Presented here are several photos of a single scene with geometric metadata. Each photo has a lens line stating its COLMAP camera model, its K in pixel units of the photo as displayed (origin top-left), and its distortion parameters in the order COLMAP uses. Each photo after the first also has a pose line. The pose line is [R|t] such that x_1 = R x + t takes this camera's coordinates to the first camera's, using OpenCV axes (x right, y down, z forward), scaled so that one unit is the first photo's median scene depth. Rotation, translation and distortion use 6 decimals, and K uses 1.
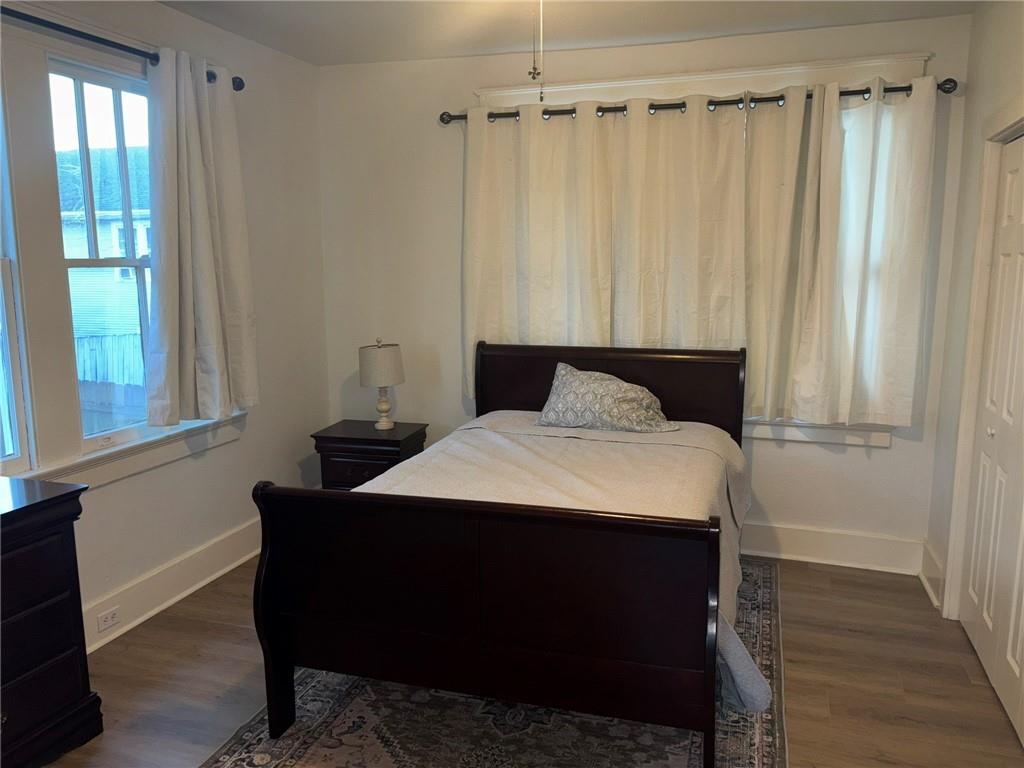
lens RADIAL K [[772.8, 0, 516.2], [0, 772.8, 389.7], [0, 0, 1]] dist [0.042298, -0.047583]
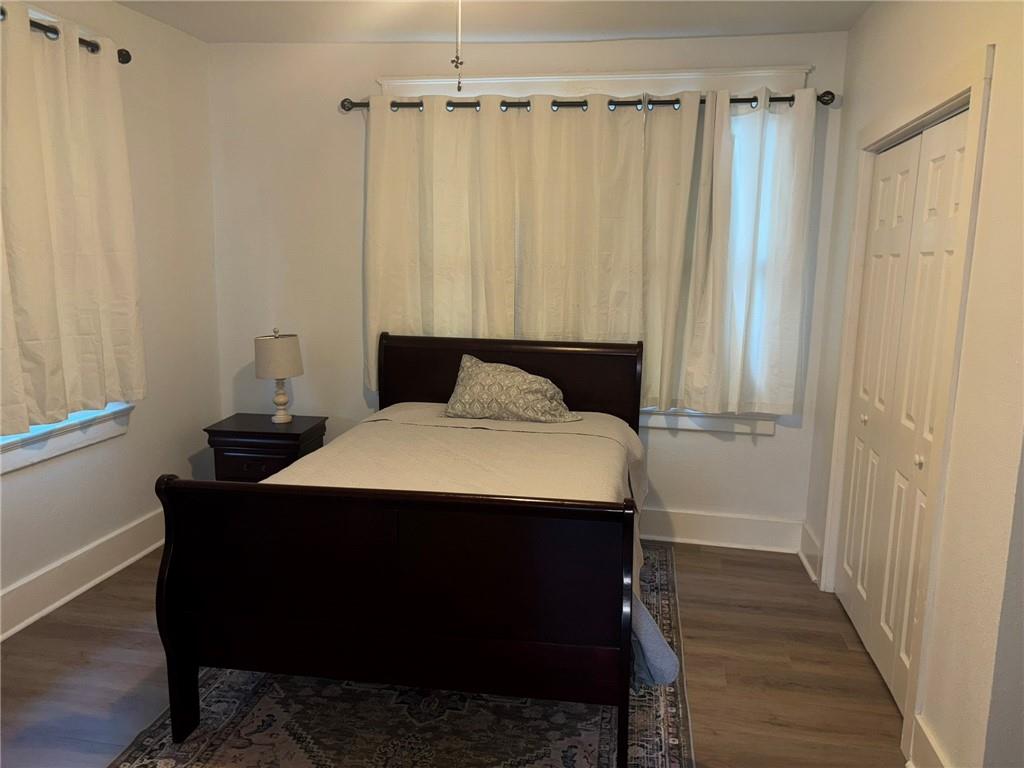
lens RADIAL K [[772.8, 0, 514.7], [0, 772.8, 390.6], [0, 0, 1]] dist [0.042298, -0.047583]
pose [[0.989634, -0.002569, 0.143588, -0.026445], [0.001636, 0.999977, 0.006616, 0.006169], [-0.143601, -0.006313, 0.989616, -0.004966]]
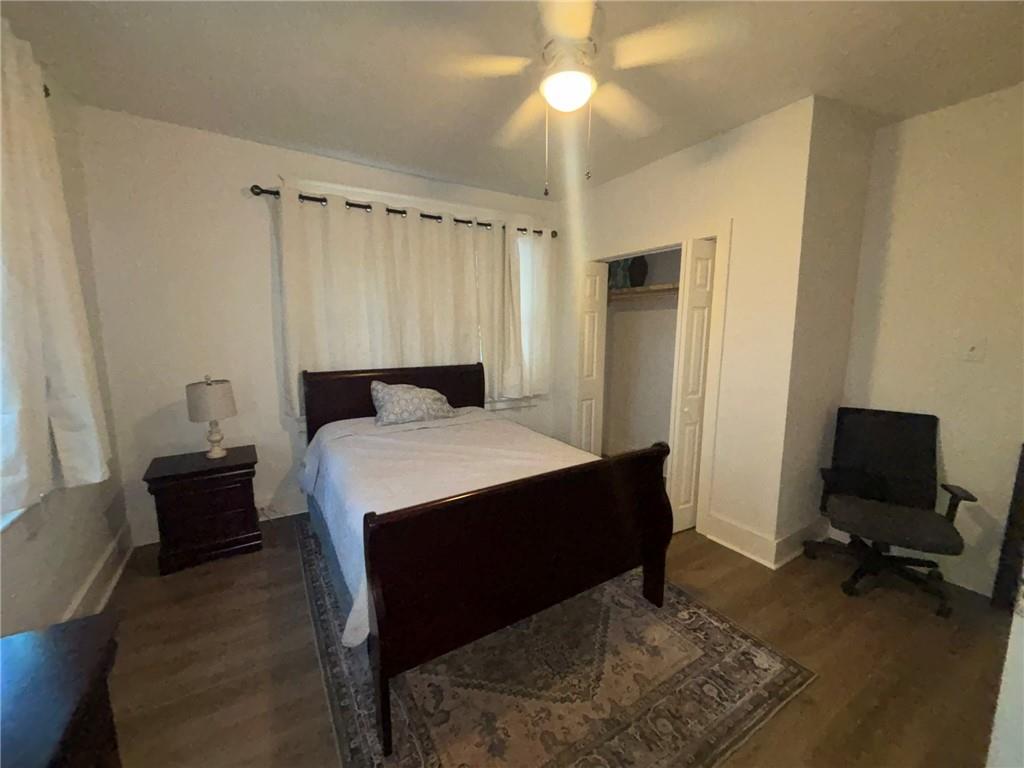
lens RADIAL K [[411.5, 0, 512.9], [0, 411.5, 385.8], [0, 0, 1]] dist [-0.002958, 0.000976]
pose [[0.649532, -0.106000, 0.752909, -0.400921], [0.115779, 0.992475, 0.039846, -0.030257], [-0.751468, 0.061290, 0.656917, 0.346187]]
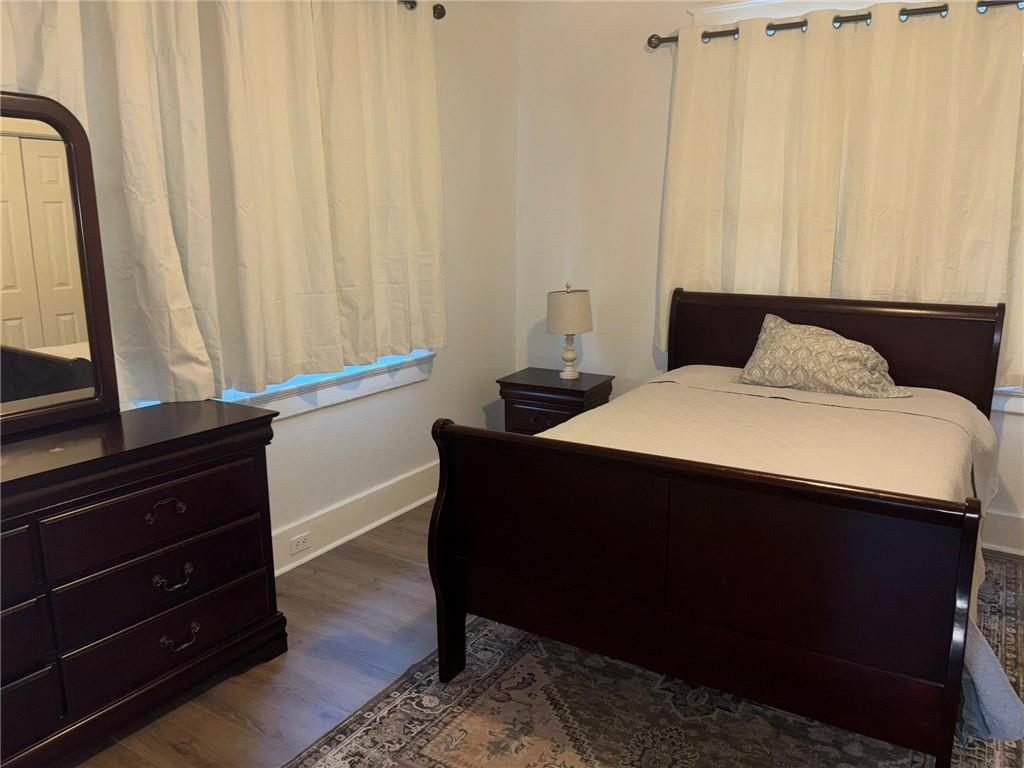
lens RADIAL K [[772.8, 0, 515.6], [0, 772.8, 387.8], [0, 0, 1]] dist [0.042298, -0.047583]
pose [[0.969789, 0.057528, -0.237063, -0.009735], [-0.045832, 0.997458, 0.054560, 0.015982], [0.239600, -0.042047, 0.969961, 0.066558]]
